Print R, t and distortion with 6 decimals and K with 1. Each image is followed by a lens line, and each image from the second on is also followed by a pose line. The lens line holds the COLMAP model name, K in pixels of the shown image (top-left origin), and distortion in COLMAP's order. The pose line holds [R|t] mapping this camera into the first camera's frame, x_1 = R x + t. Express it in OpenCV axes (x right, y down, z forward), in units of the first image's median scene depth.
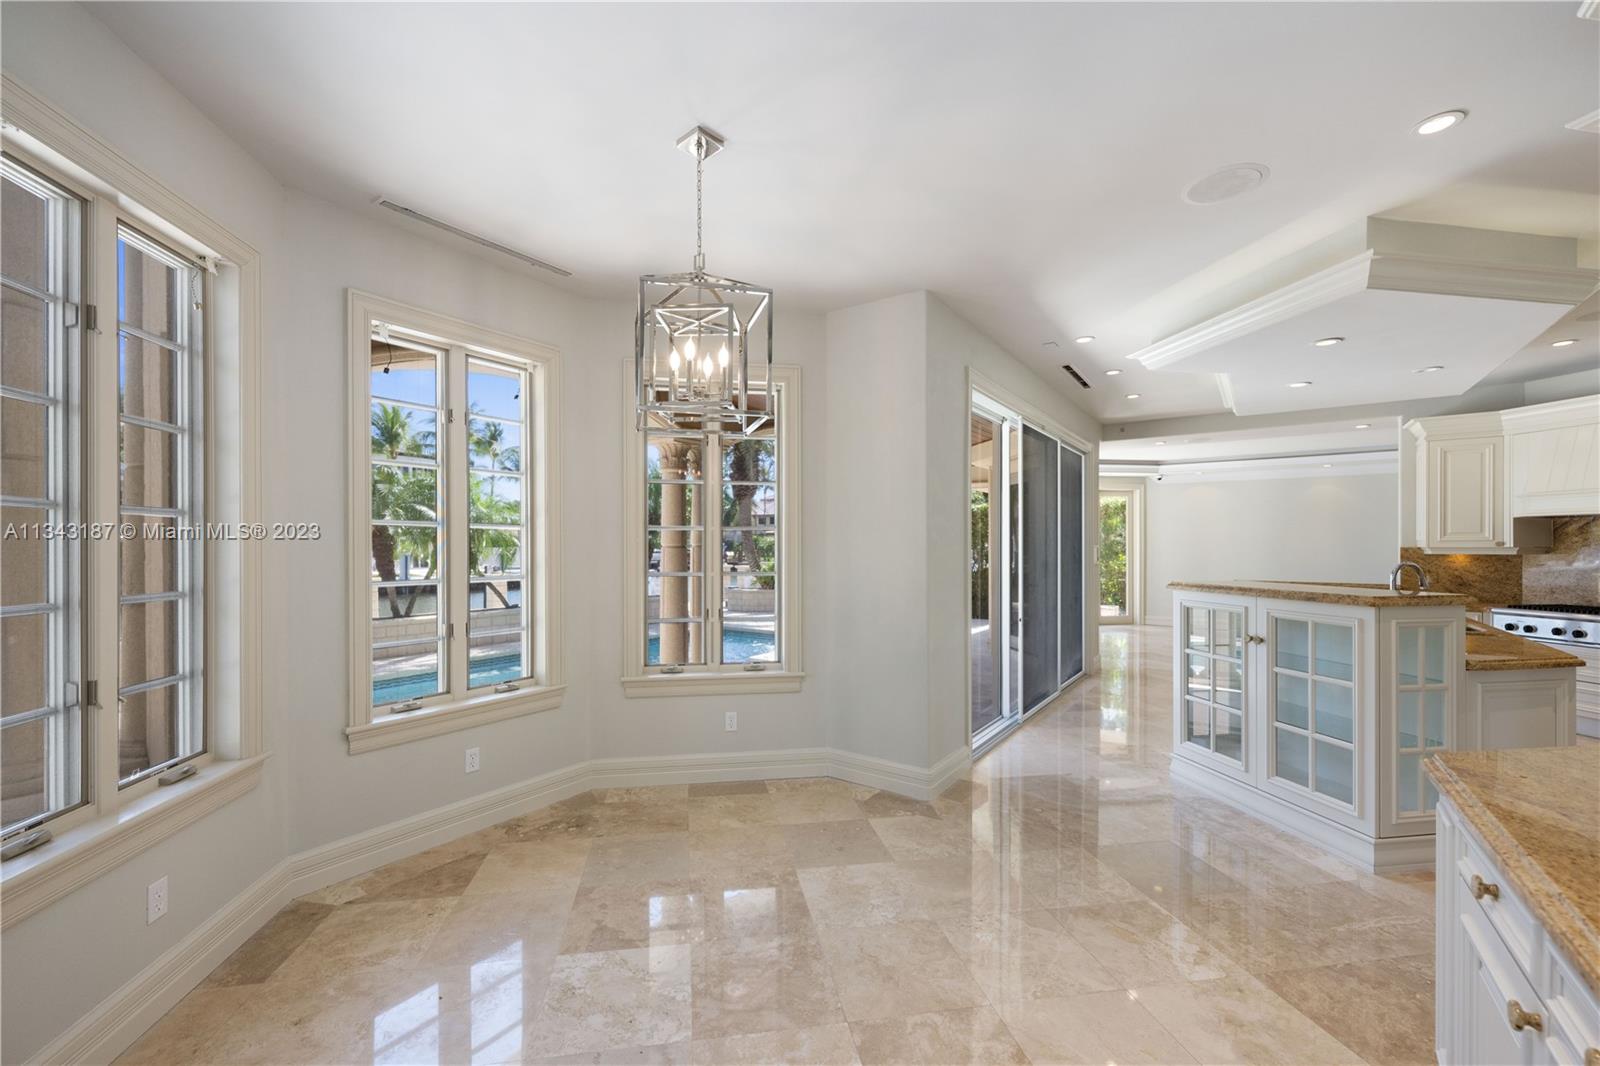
lens RADIAL K [[657.9, 0, 798.3], [0, 657.9, 530.0], [0, 0, 1]] dist [-0.007163, -0.000140]
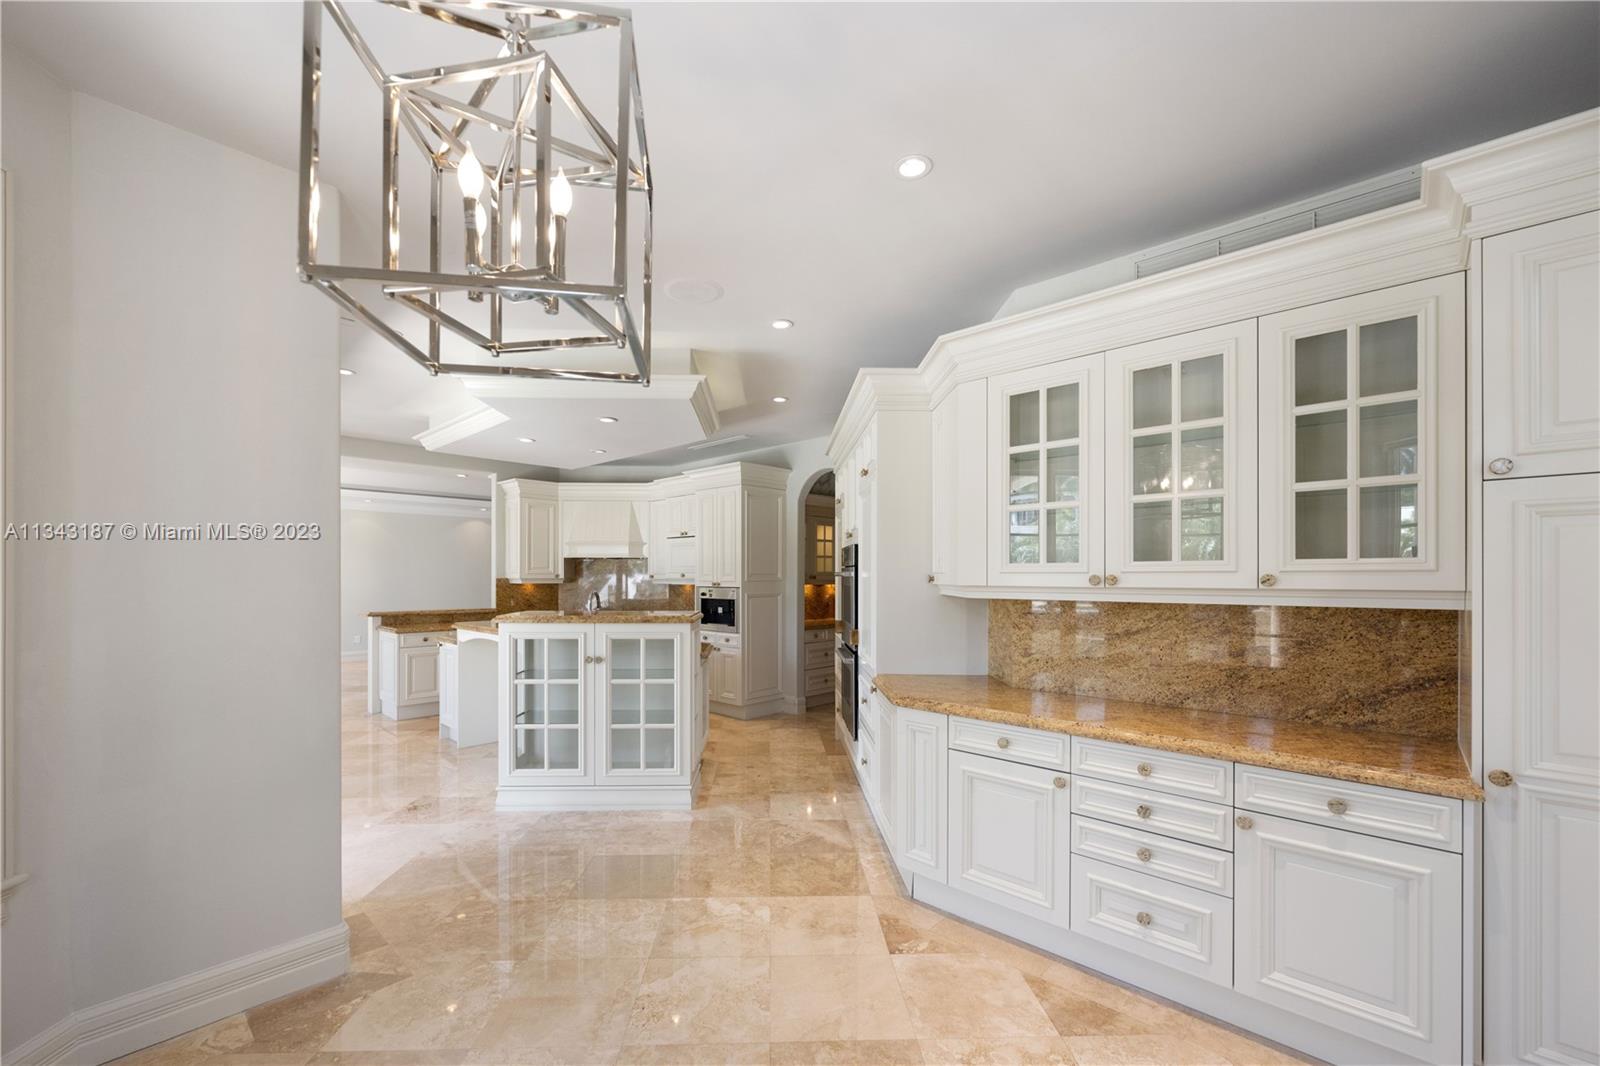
lens RADIAL K [[639.0, 0, 799.3], [0, 639.0, 567.4], [0, 0, 1]] dist [0.000833, 0.000105]
pose [[0.136419, 0.006510, 0.990630, -0.374911], [-0.021253, 0.999768, -0.003643, -0.005194], [-0.990423, -0.020556, 0.136525, 0.453809]]
